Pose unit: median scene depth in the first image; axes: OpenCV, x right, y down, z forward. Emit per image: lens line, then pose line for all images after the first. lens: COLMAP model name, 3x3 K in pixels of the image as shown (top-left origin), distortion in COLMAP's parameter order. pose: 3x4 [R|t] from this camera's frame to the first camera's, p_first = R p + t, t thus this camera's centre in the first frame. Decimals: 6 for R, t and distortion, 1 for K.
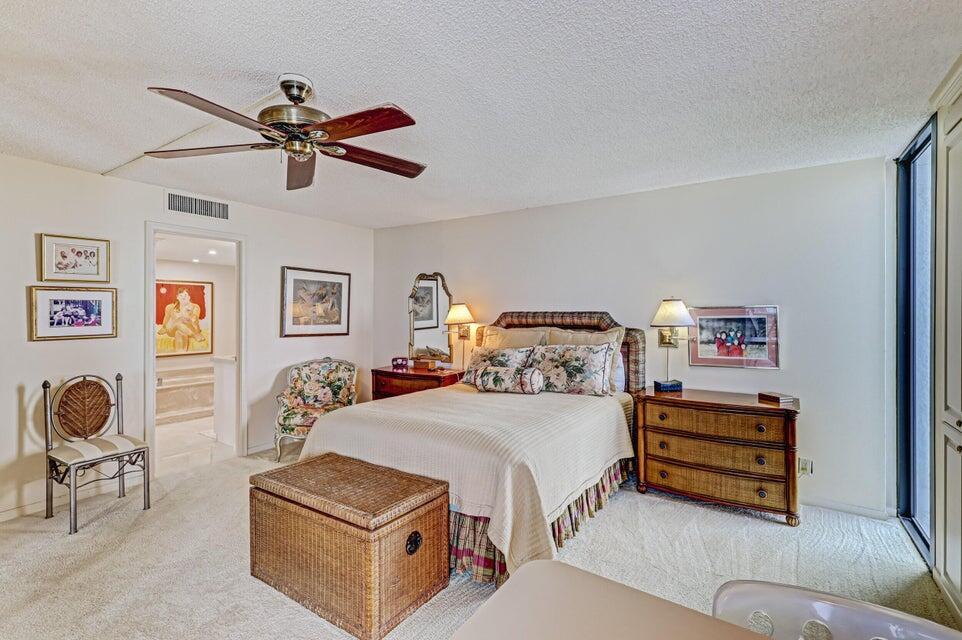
lens RADIAL K [[448.8, 0, 479.4], [0, 448.8, 318.0], [0, 0, 1]] dist [-0.000339, 0.001562]
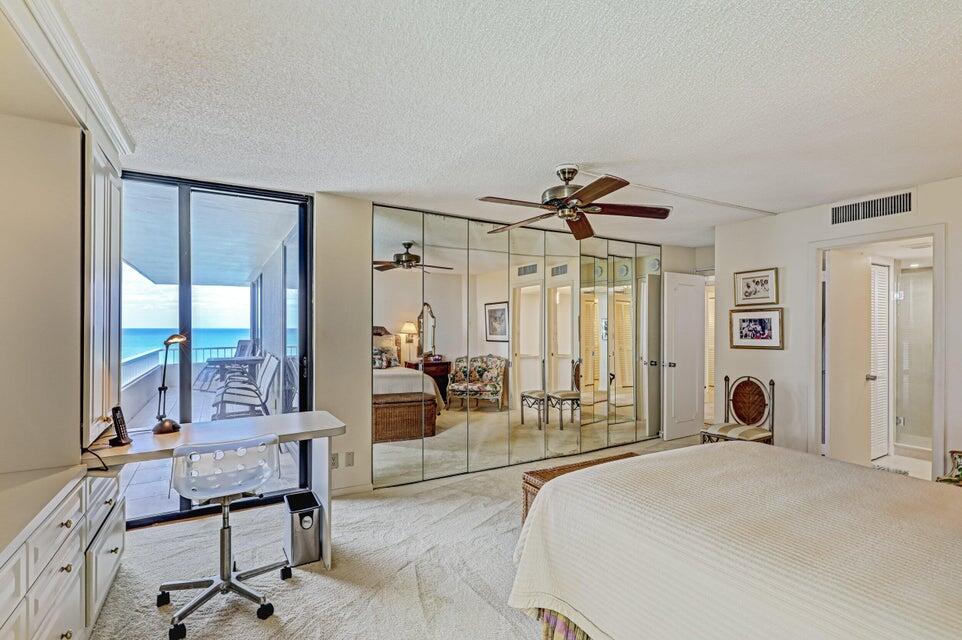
lens RADIAL K [[456.5, 0, 479.7], [0, 456.5, 321.6], [0, 0, 1]] dist [0.000030, 0.000594]
pose [[-0.455271, -0.012748, -0.890261, 0.645912], [-0.014267, 0.999874, -0.007022, -0.010988], [0.890238, 0.009505, -0.455396, 0.892099]]
